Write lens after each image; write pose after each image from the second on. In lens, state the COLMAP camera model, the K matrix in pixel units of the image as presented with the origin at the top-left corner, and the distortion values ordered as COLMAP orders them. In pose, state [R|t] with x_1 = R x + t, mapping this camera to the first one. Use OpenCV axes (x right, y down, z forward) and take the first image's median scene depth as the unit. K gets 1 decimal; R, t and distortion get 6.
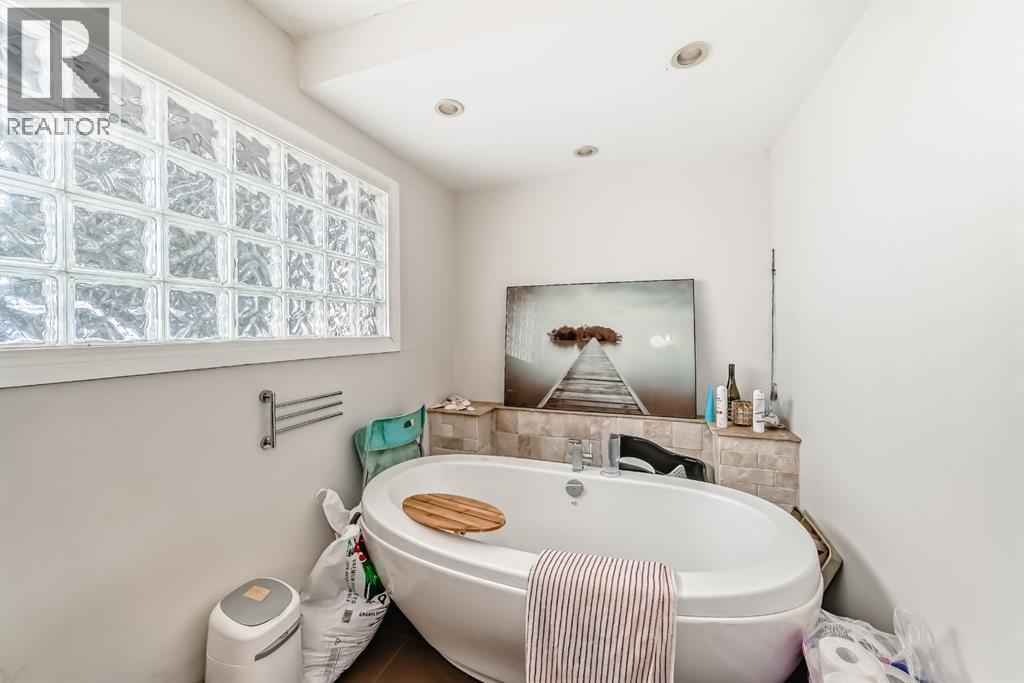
lens RADIAL K [[376.6, 0, 515.8], [0, 376.6, 329.0], [0, 0, 1]] dist [-0.027819, 0.008376]
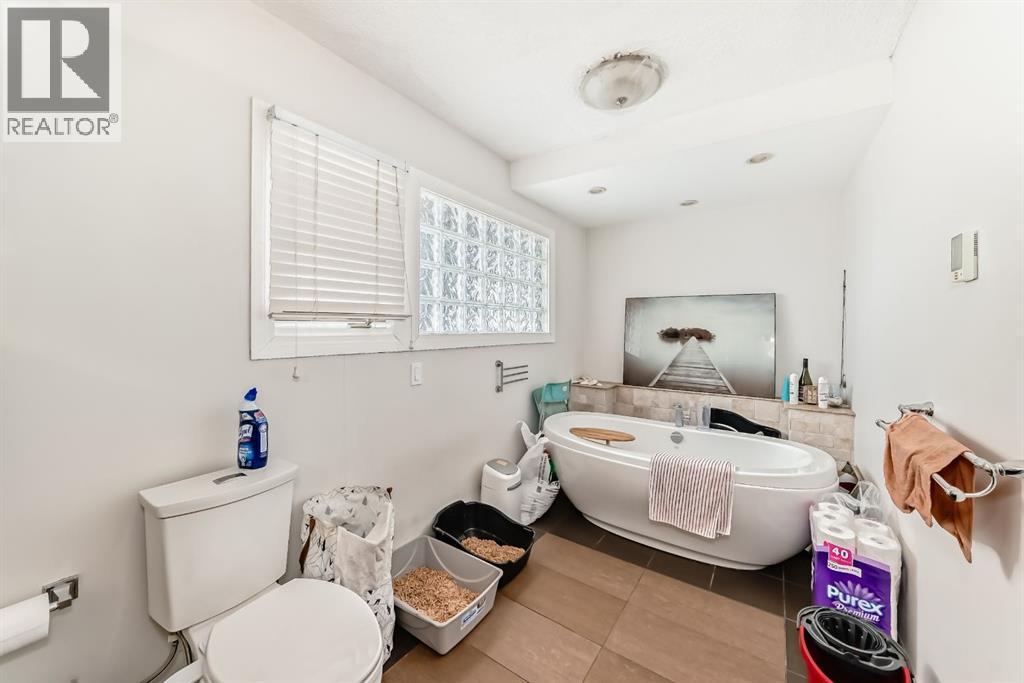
lens RADIAL K [[376.6, 0, 515.8], [0, 376.6, 329.0], [0, 0, 1]] dist [-0.027819, 0.008376]
pose [[0.968767, 0.015743, -0.247472, -0.089811], [-0.015111, 0.999876, 0.004452, 0.000263], [0.247511, -0.000573, 0.968885, -0.529639]]
